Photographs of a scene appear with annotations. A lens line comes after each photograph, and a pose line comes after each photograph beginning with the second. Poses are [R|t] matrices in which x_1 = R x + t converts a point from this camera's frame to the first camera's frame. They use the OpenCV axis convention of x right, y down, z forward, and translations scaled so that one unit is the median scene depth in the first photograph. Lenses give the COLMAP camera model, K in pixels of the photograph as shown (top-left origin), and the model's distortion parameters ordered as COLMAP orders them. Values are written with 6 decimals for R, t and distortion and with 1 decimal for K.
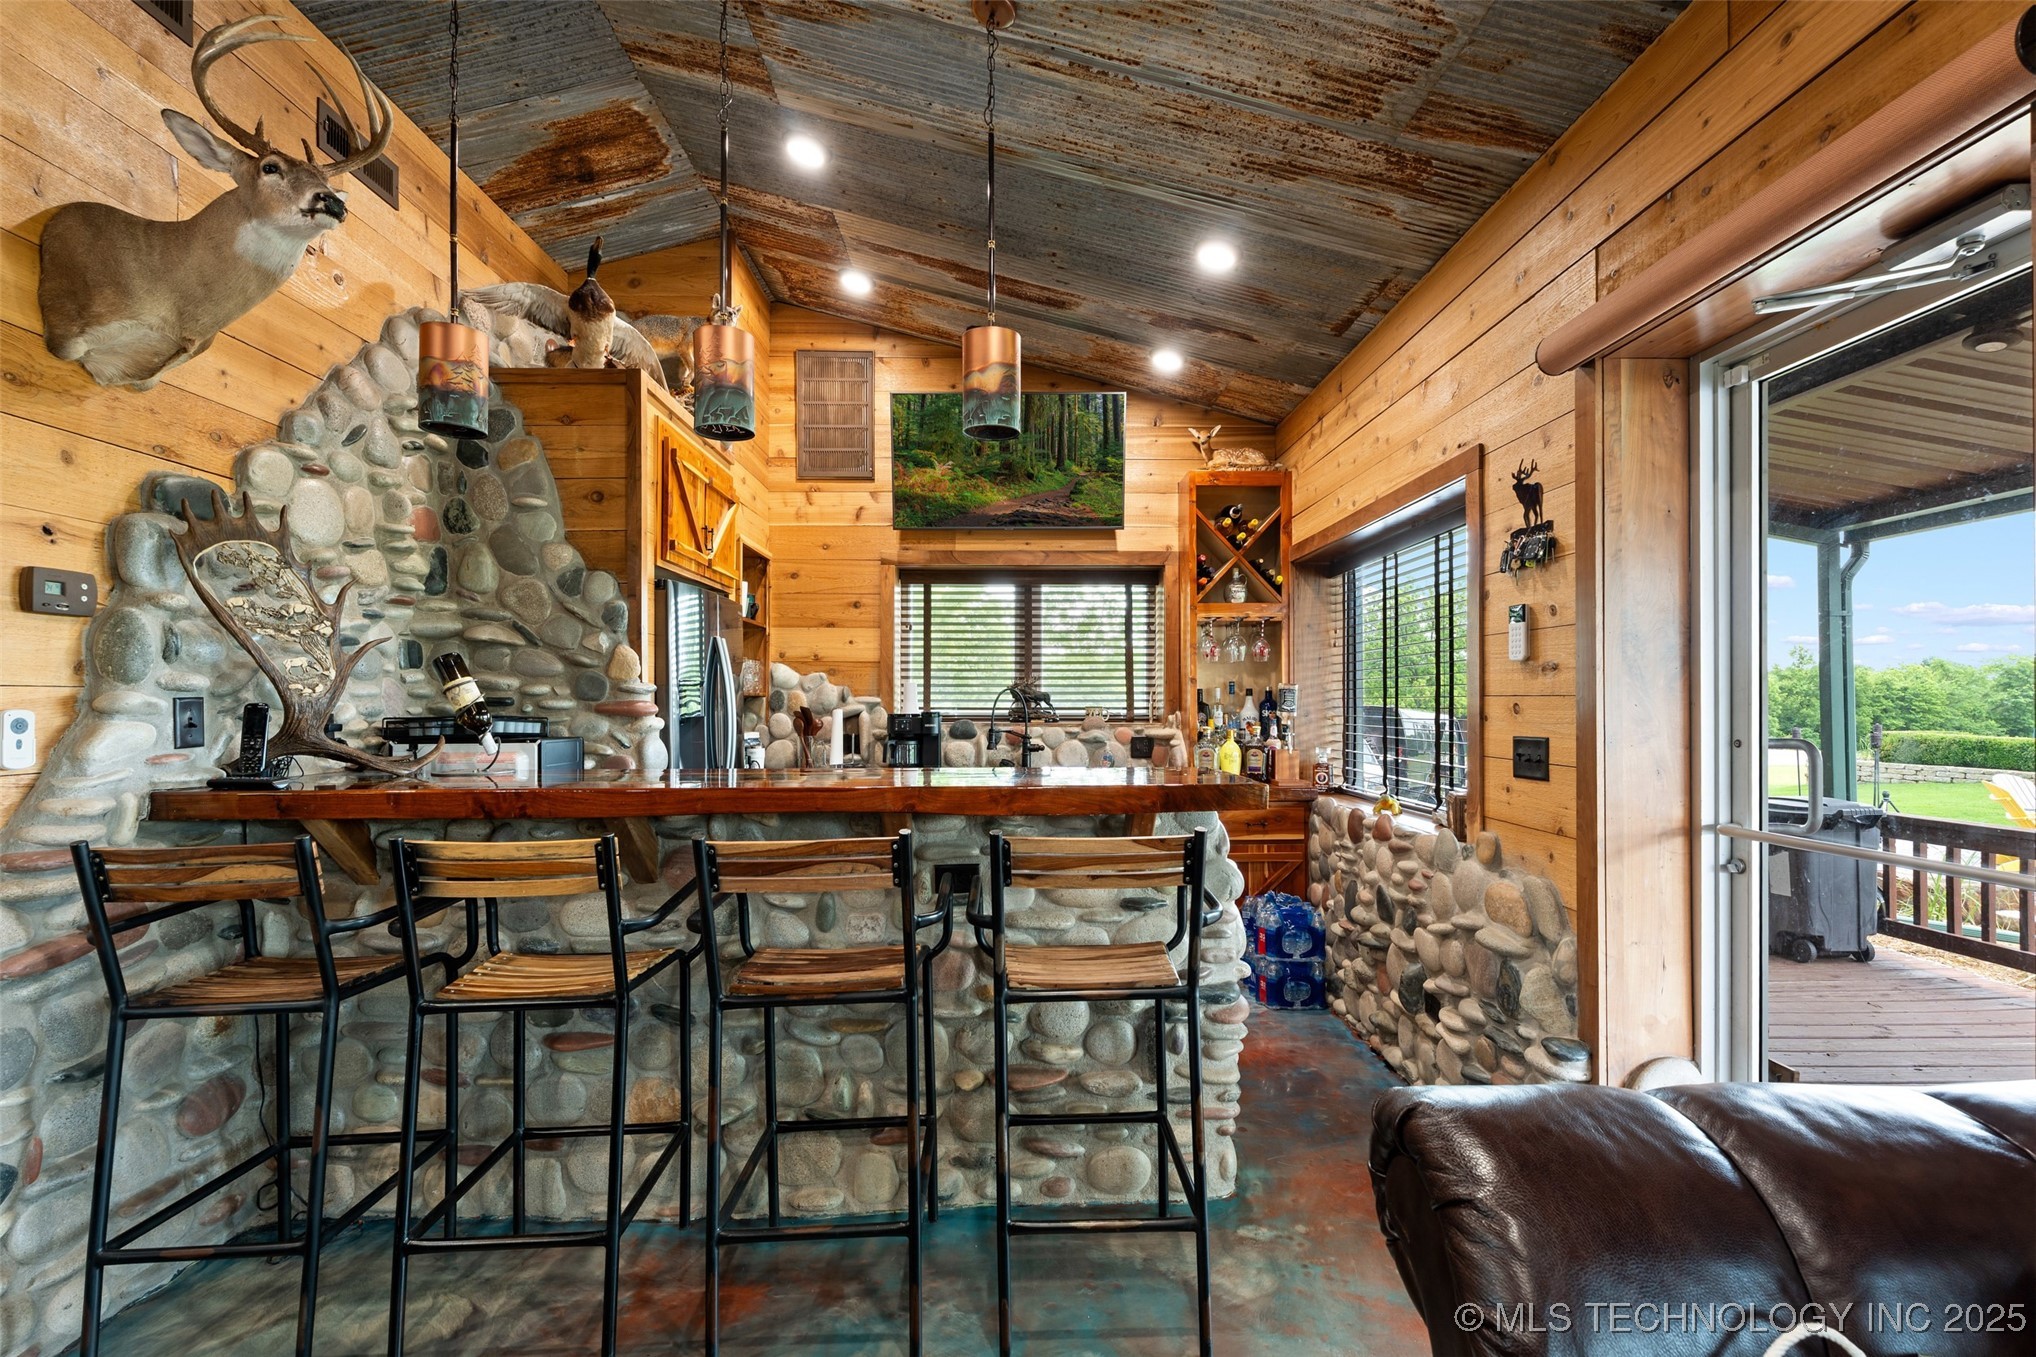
lens RADIAL K [[919.2, 0, 1020.5], [0, 919.2, 703.3], [0, 0, 1]] dist [0.002221, 0.000285]
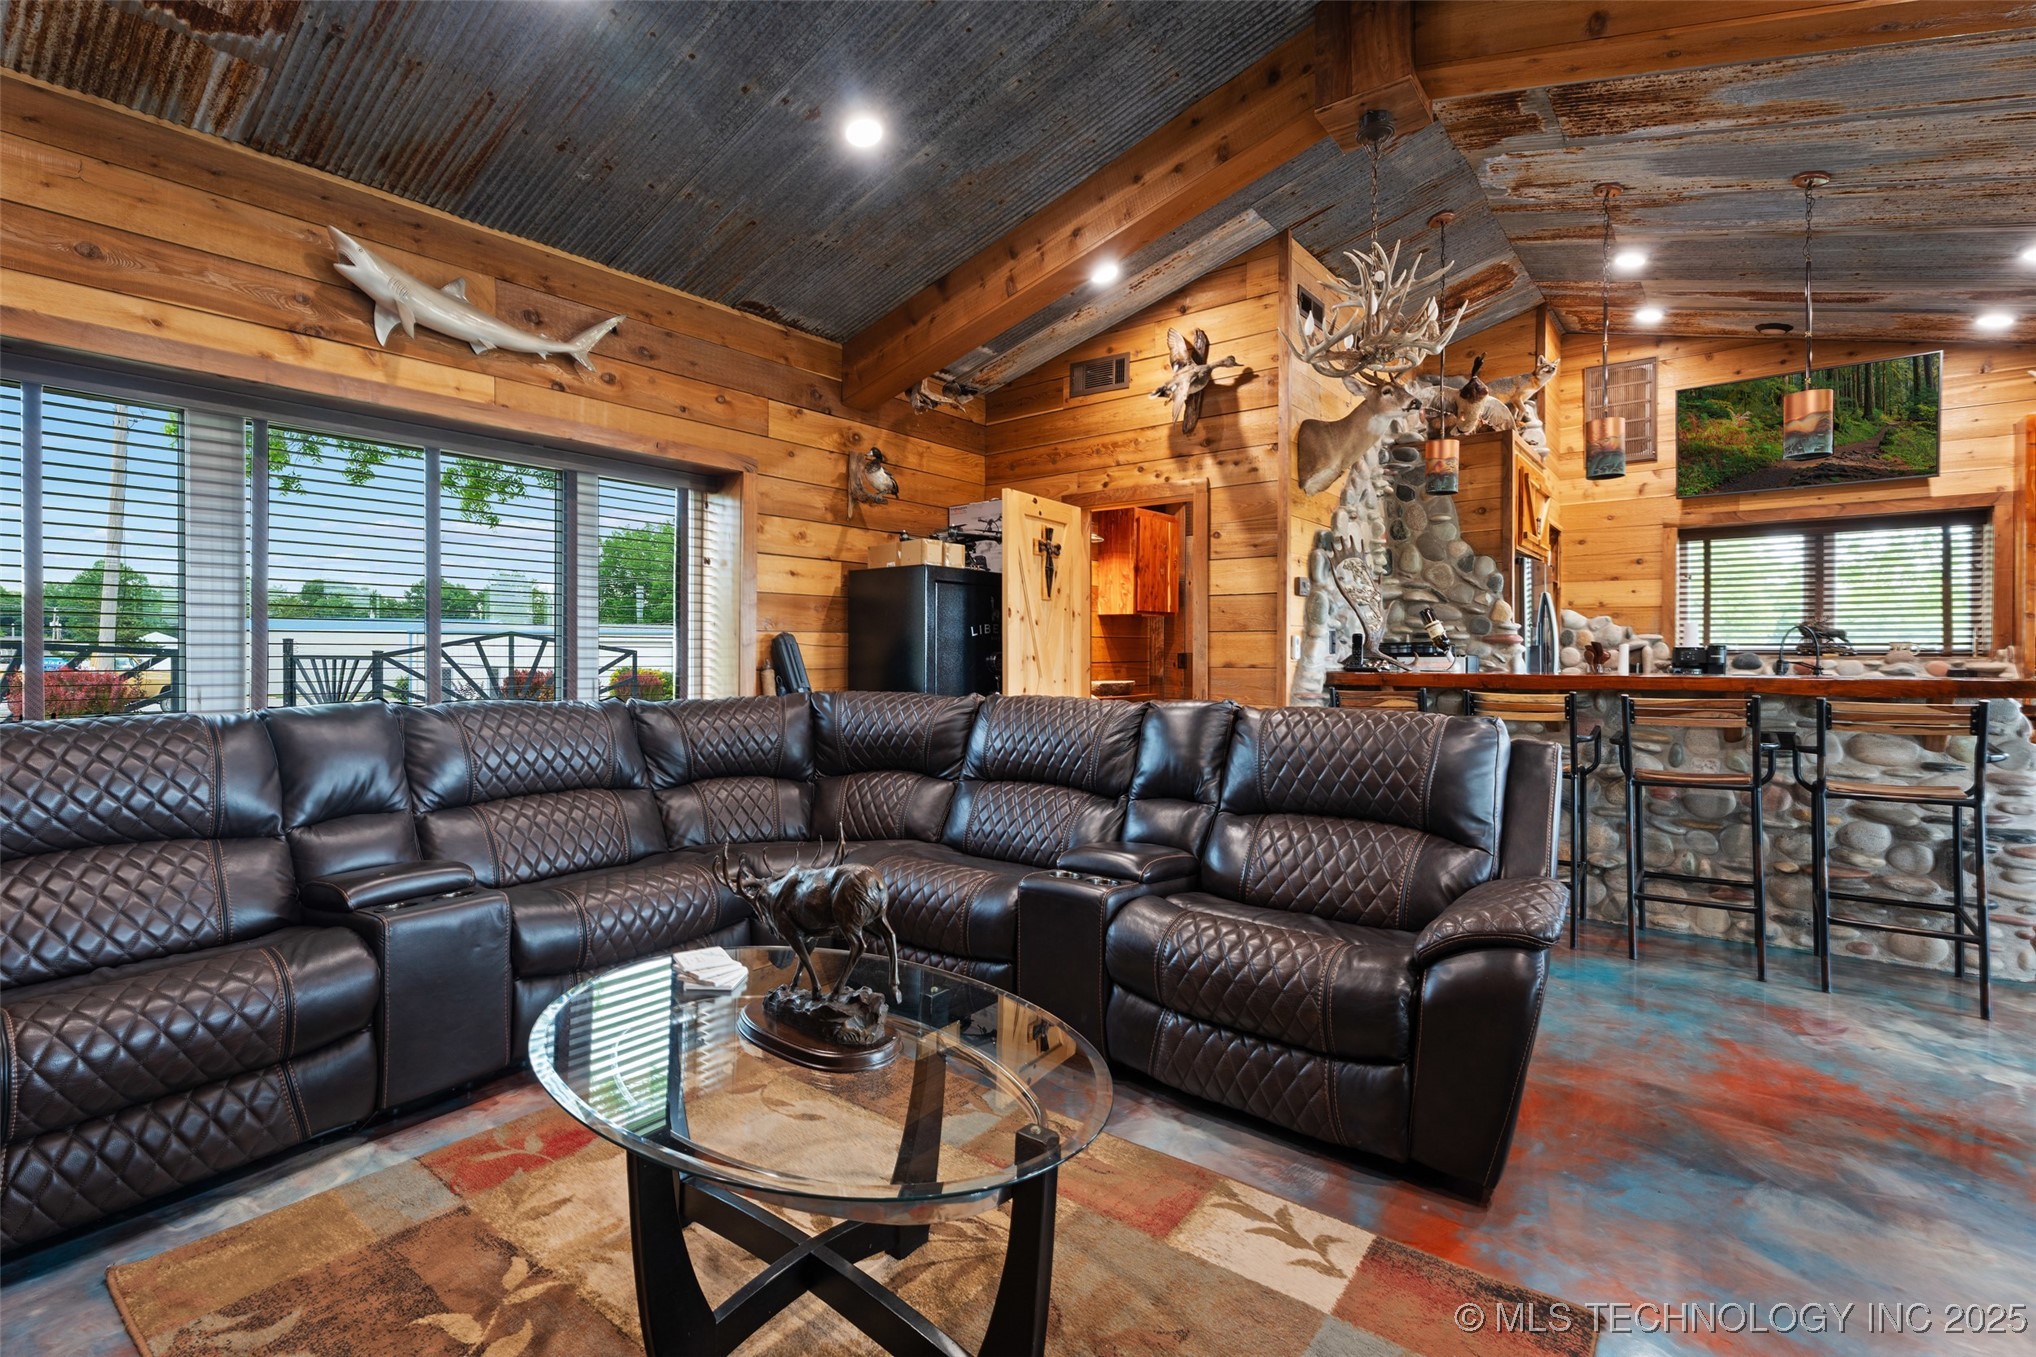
lens RADIAL K [[923.1, 0, 1014.1], [0, 923.1, 655.2], [0, 0, 1]] dist [0.002392, -0.001040]
pose [[0.773075, 0.004864, -0.634296, -0.054971], [-0.004257, 0.999988, 0.002479, 0.031969], [0.634300, 0.000784, 0.773086, -0.771616]]
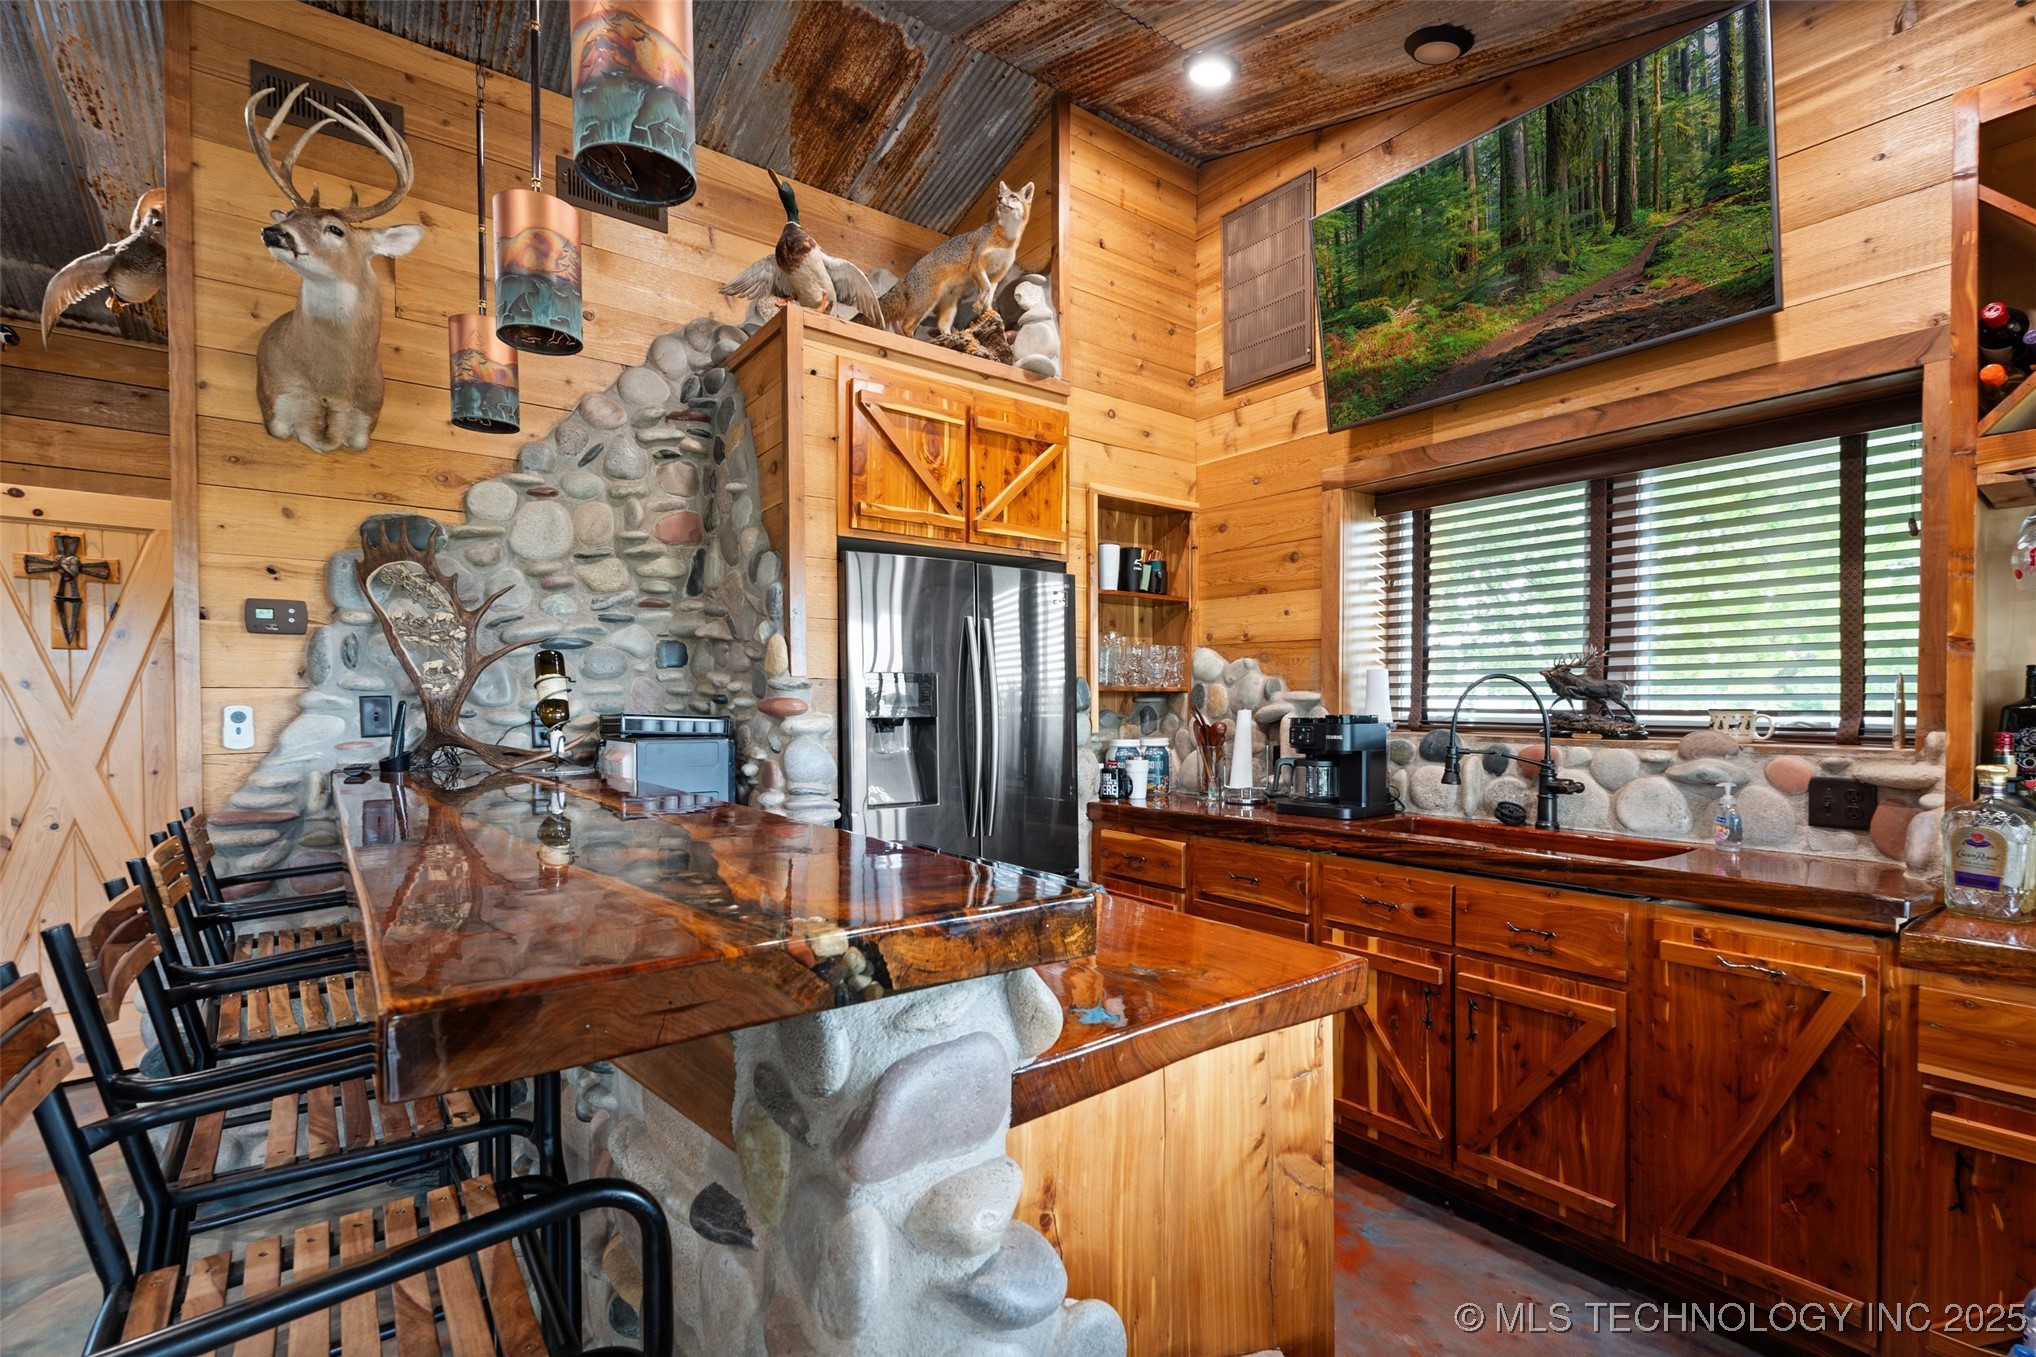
lens RADIAL K [[919.2, 0, 1020.5], [0, 919.2, 703.3], [0, 0, 1]] dist [0.002221, 0.000285]
pose [[0.581769, 0.002363, -0.813351, 0.383634], [-0.000704, 0.999997, 0.002401, -0.000110], [0.813354, -0.000824, 0.581768, 0.652042]]
